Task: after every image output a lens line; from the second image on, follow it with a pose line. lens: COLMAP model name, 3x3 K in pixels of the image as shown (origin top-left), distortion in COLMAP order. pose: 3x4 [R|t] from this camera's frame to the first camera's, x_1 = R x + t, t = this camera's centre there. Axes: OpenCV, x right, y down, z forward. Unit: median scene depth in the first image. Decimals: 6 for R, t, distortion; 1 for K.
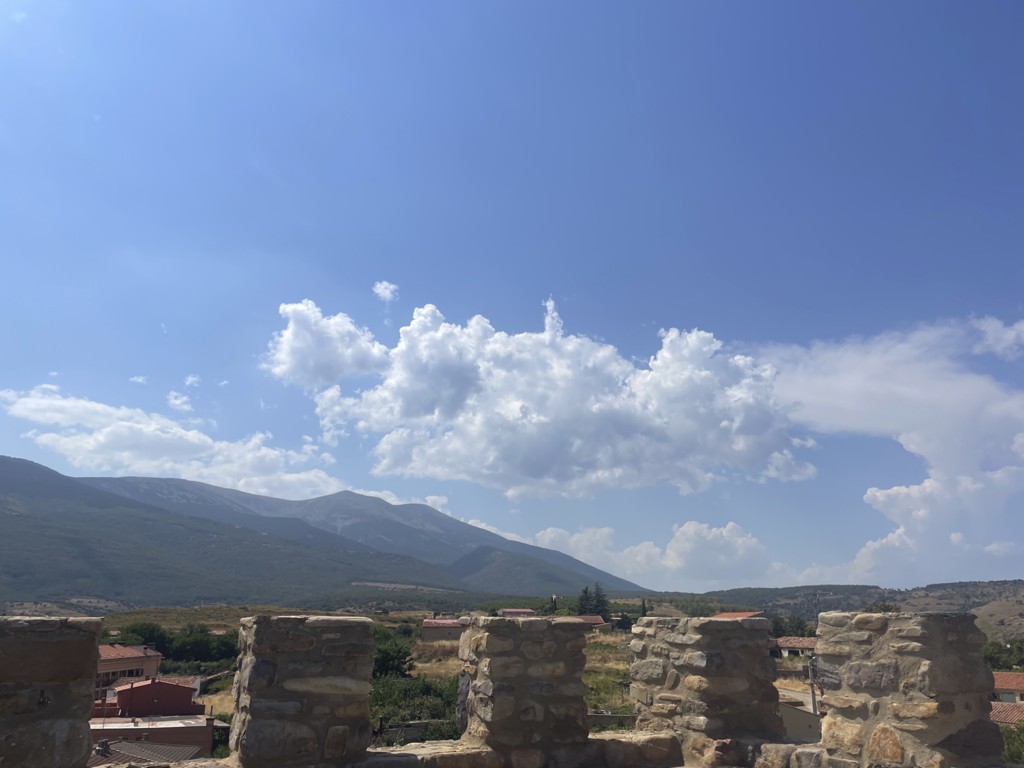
lens RADIAL K [[790.9, 0, 508.6], [0, 790.9, 378.0], [0, 0, 1]] dist [0.084268, -0.117284]
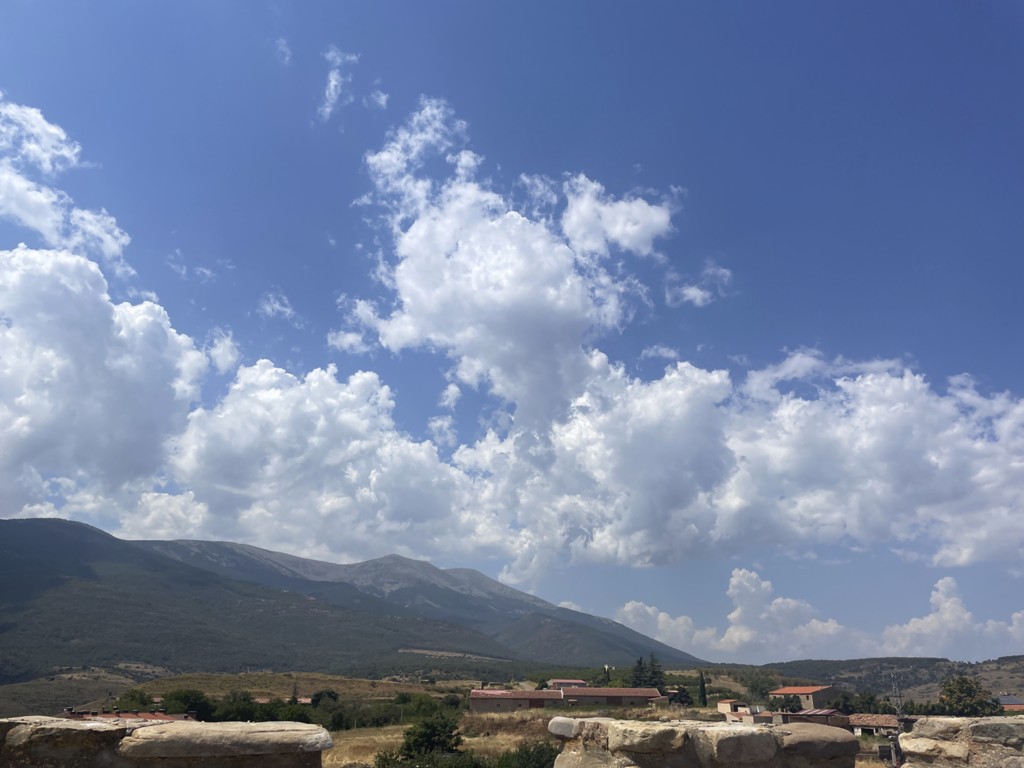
lens RADIAL K [[787.4, 0, 518.1], [0, 787.4, 377.7], [0, 0, 1]] dist [0.089918, -0.124042]
pose [[0.998841, -0.006756, -0.047664, -0.058438], [0.002938, 0.996812, -0.079727, 0.150522], [0.048050, 0.079495, 0.995677, 0.554320]]
